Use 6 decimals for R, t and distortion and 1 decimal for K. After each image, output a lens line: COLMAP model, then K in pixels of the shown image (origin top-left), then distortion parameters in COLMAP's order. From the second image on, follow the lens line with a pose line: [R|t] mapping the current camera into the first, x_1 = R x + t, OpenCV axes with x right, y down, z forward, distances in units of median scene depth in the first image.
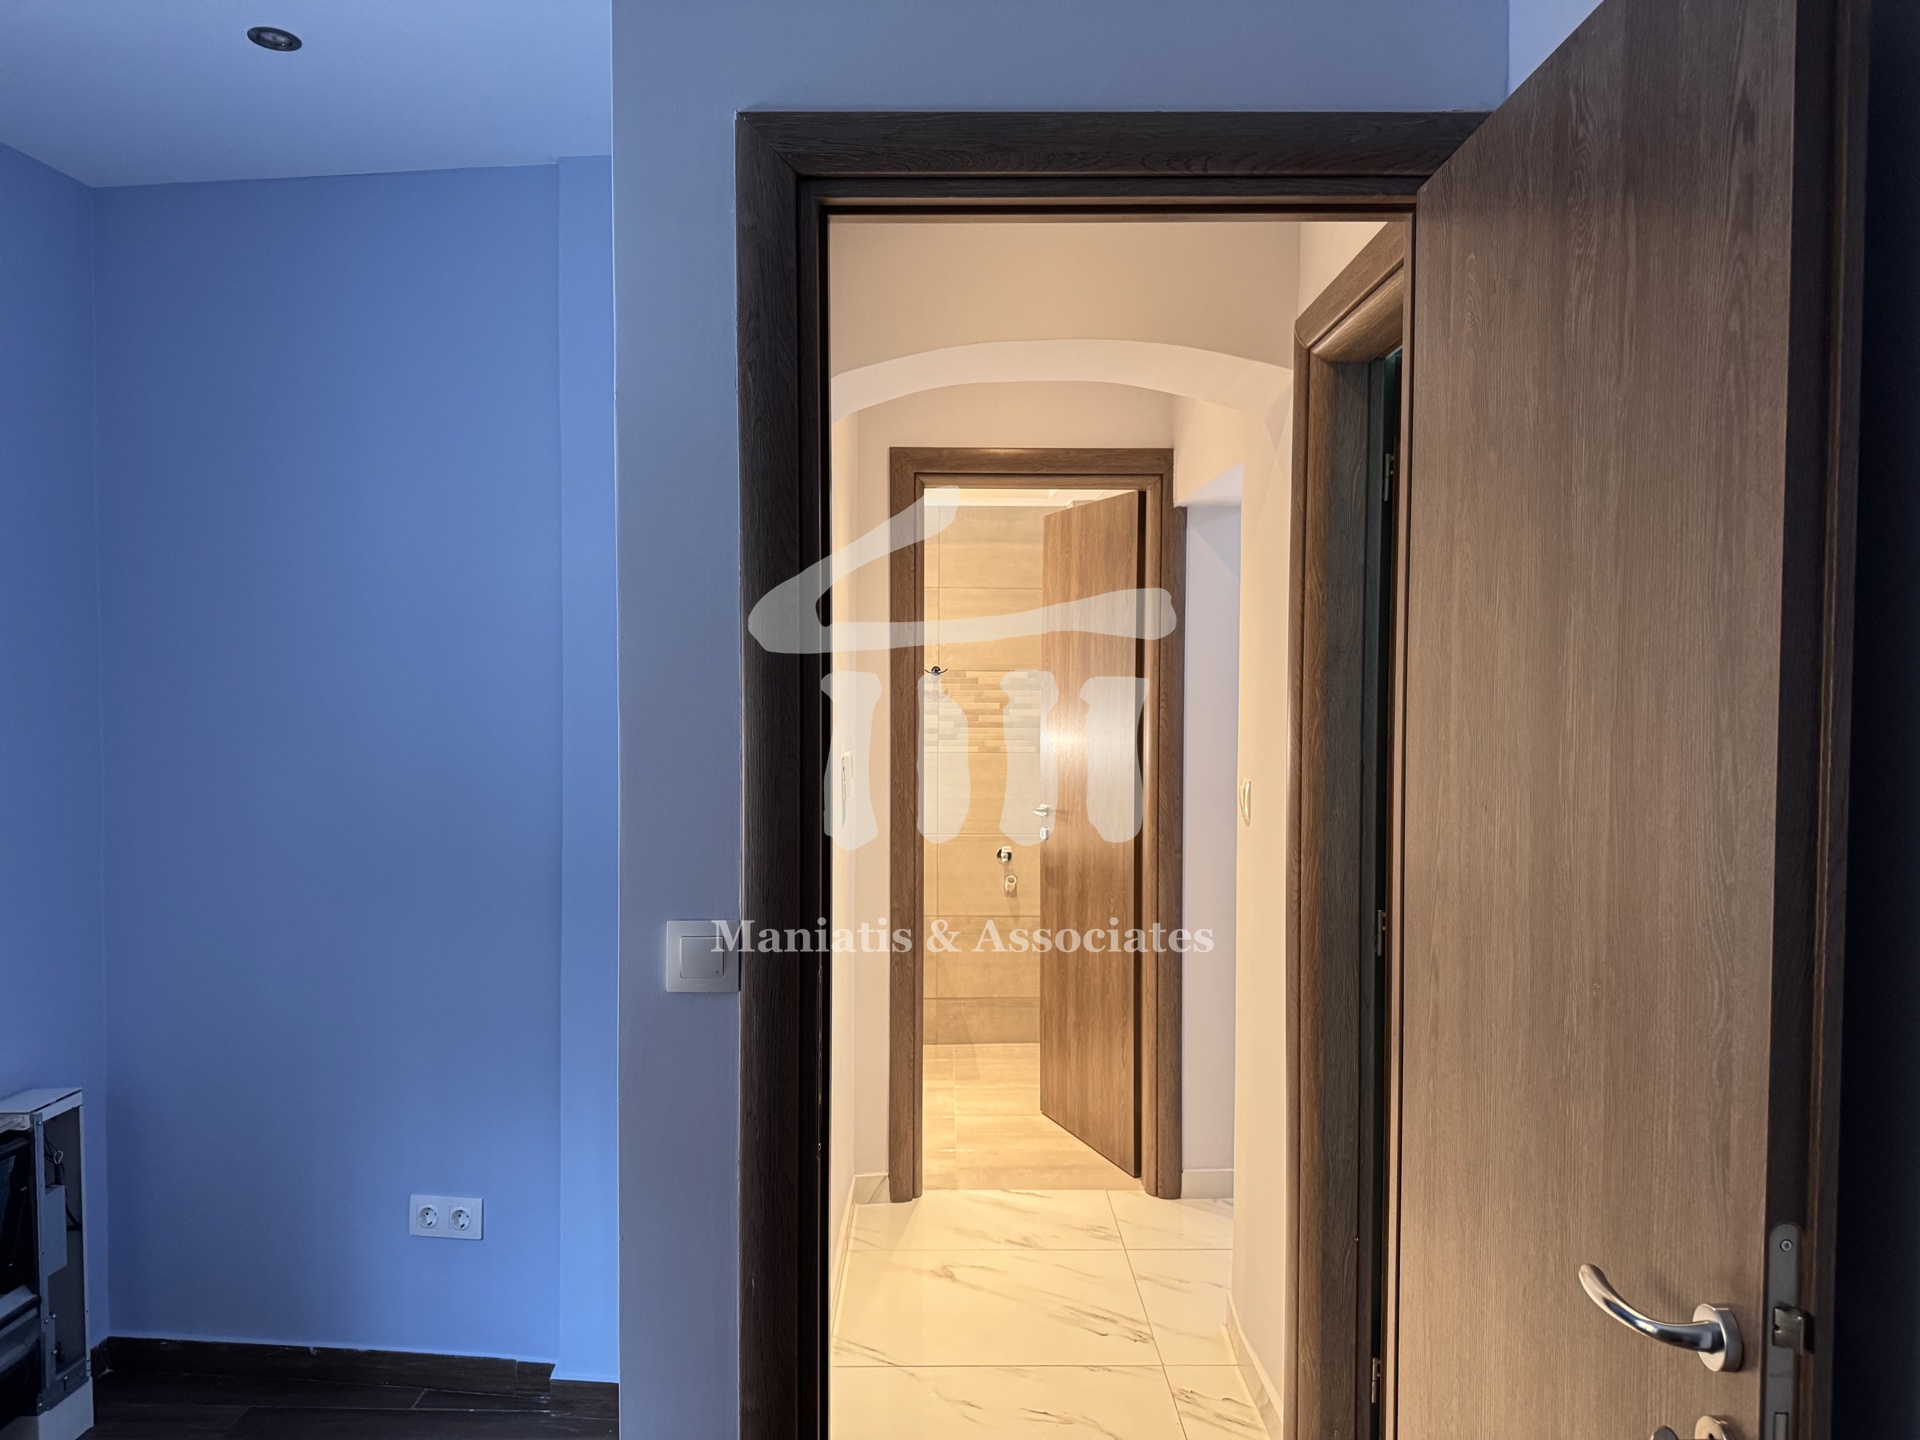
lens RADIAL K [[1367.9, 0, 948.2], [0, 1367.9, 725.3], [0, 0, 1]] dist [0.061355, -0.058095]
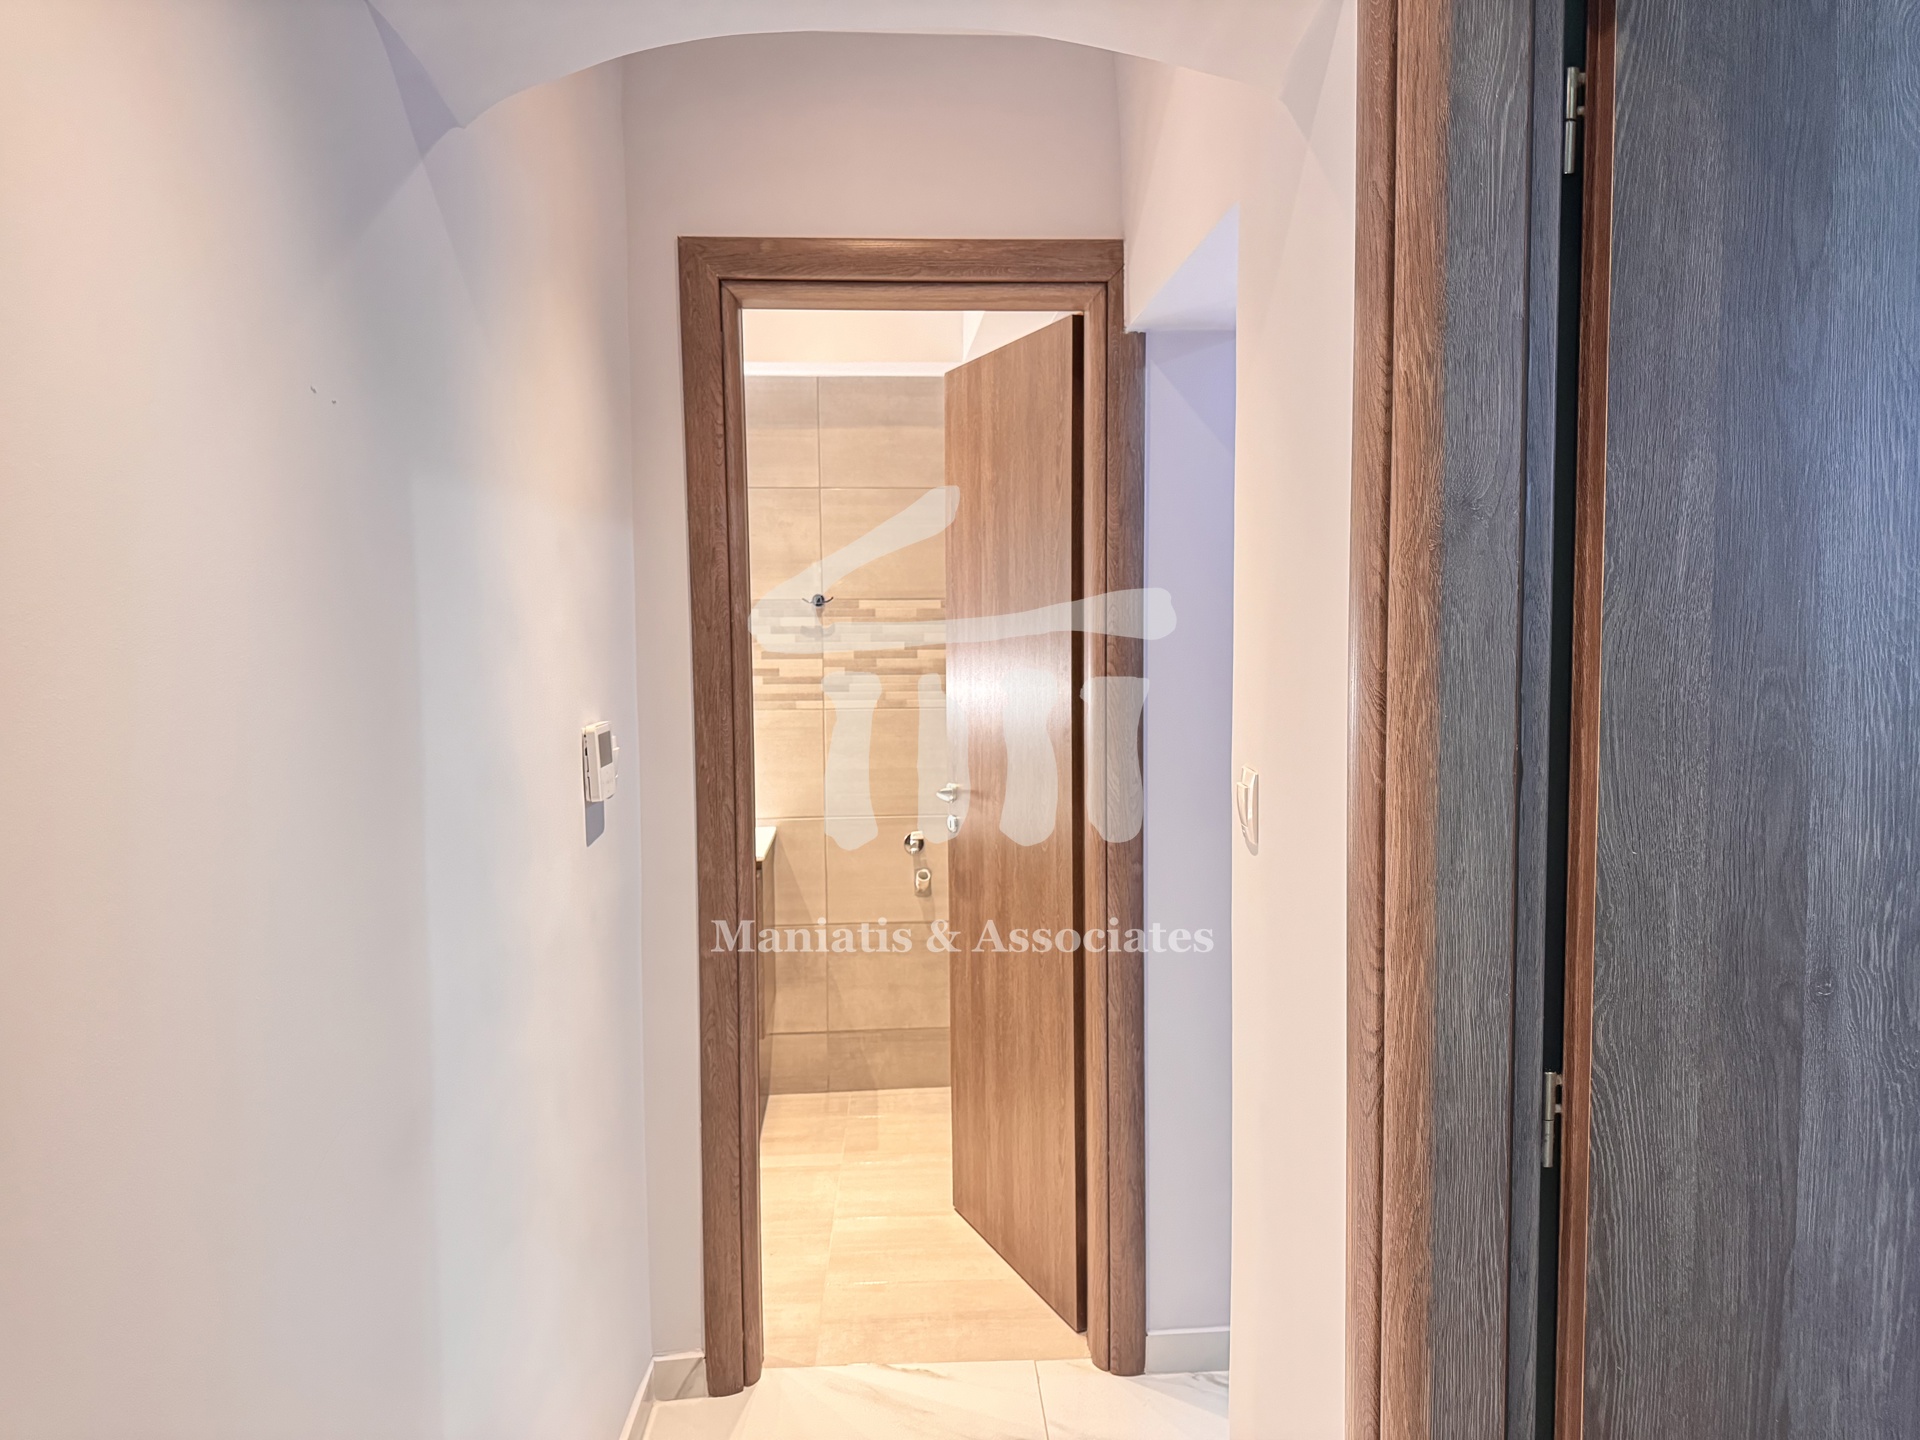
lens RADIAL K [[1367.9, 0, 969.4], [0, 1367.9, 728.4], [0, 0, 1]] dist [0.061355, -0.058095]
pose [[0.999257, -0.016289, 0.034929, 0.103869], [0.014686, 0.998849, 0.045661, -0.005599], [-0.035632, -0.045114, 0.998346, 0.550483]]
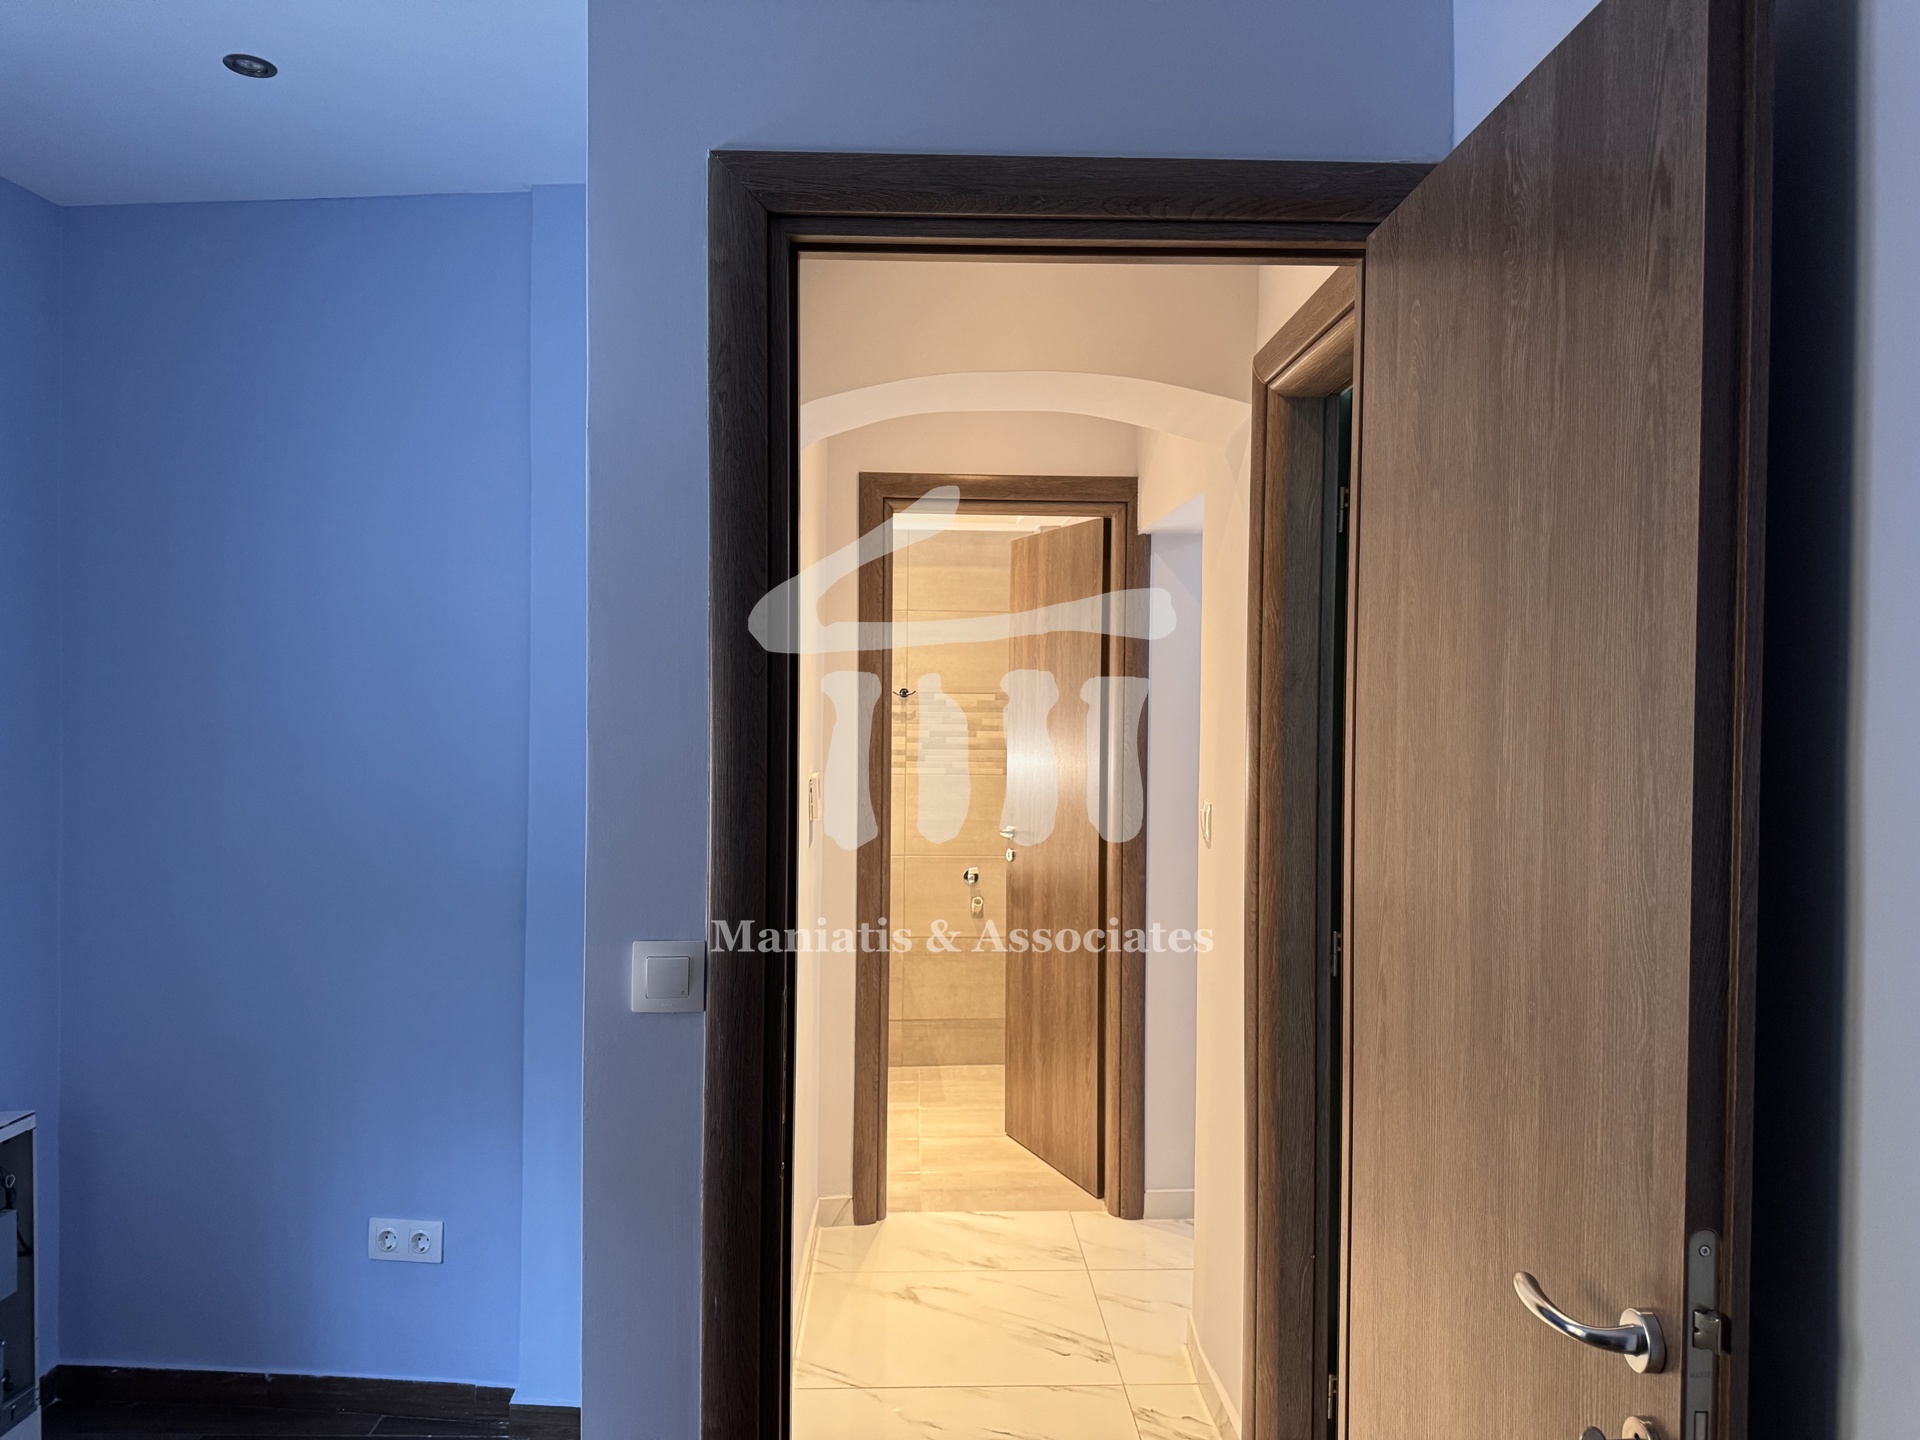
lens RADIAL K [[1367.9, 0, 960.7], [0, 1367.9, 717.7], [0, 0, 1]] dist [0.061355, -0.058095]
pose [[0.999479, 0.005612, 0.031796, 0.002009], [-0.004950, 0.999770, -0.020852, -0.001604], [-0.031905, 0.020683, 0.999277, -0.015611]]
